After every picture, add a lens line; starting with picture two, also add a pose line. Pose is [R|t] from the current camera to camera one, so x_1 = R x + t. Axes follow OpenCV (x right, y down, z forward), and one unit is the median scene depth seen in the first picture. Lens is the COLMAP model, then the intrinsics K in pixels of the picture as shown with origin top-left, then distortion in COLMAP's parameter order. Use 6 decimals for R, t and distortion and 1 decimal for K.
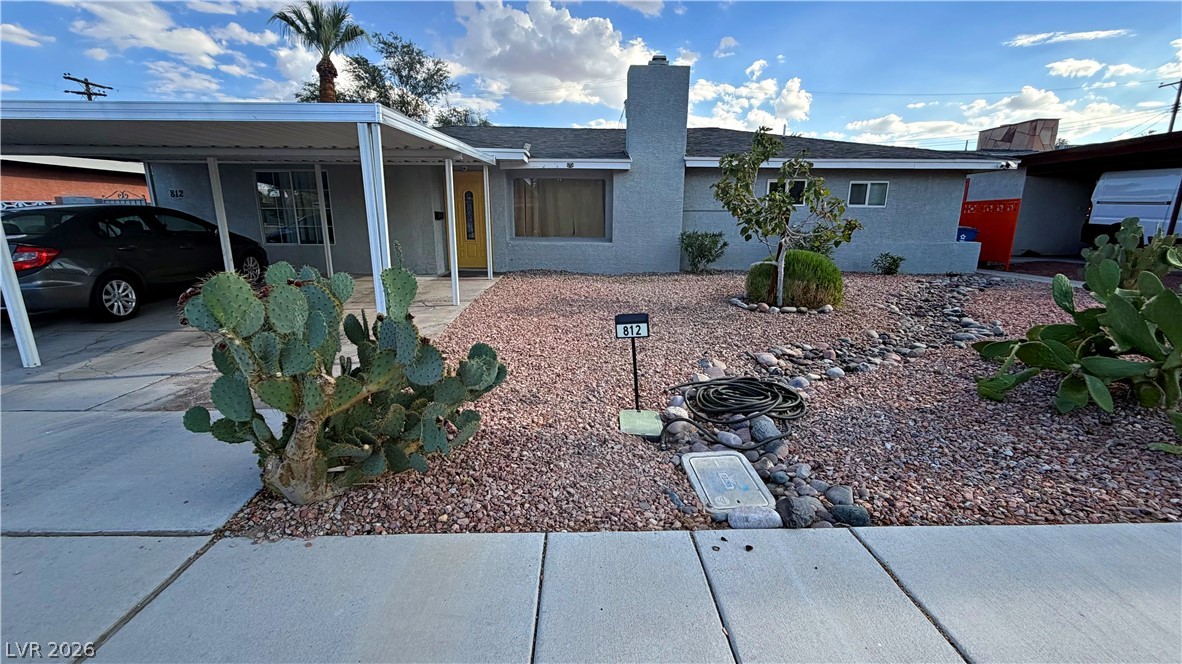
lens RADIAL K [[498.0, 0, 591.0], [0, 498.0, 332.0], [0, 0, 1]] dist [-0.001303, -0.000187]
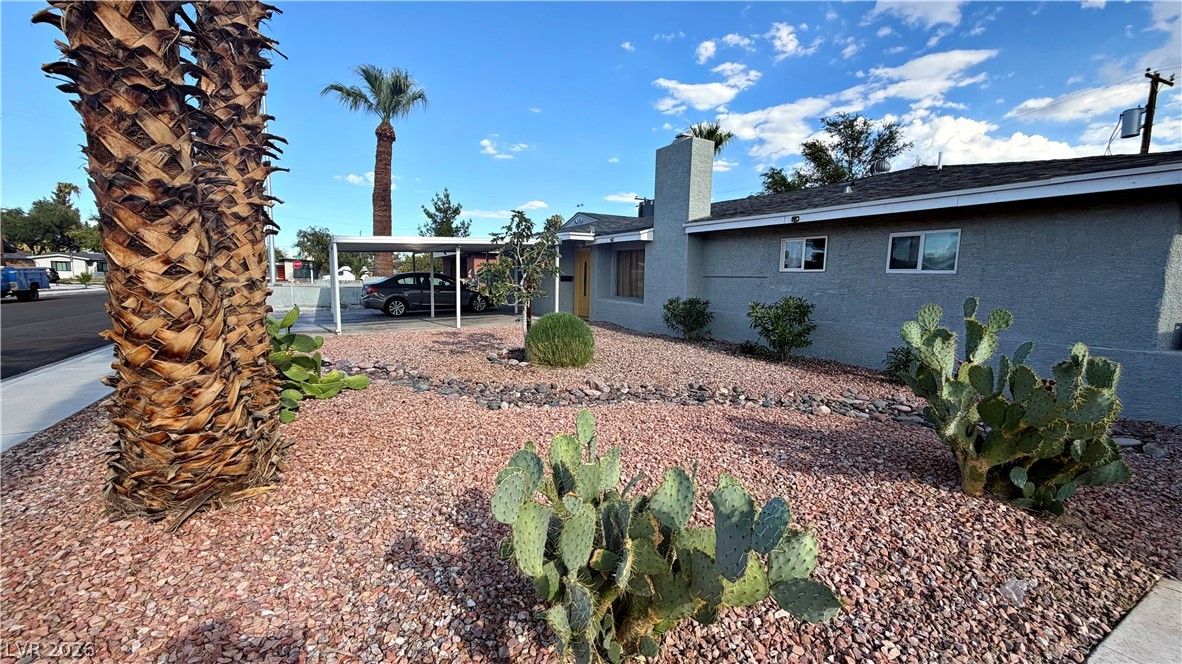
lens RADIAL K [[498.0, 0, 591.0], [0, 498.0, 332.0], [0, 0, 1]] dist [-0.001303, -0.000187]
pose [[0.440026, 0.105445, -0.891773, 0.938512], [-0.219655, 0.975553, 0.006968, -0.096652], [0.870706, 0.192816, 0.452430, 0.390178]]
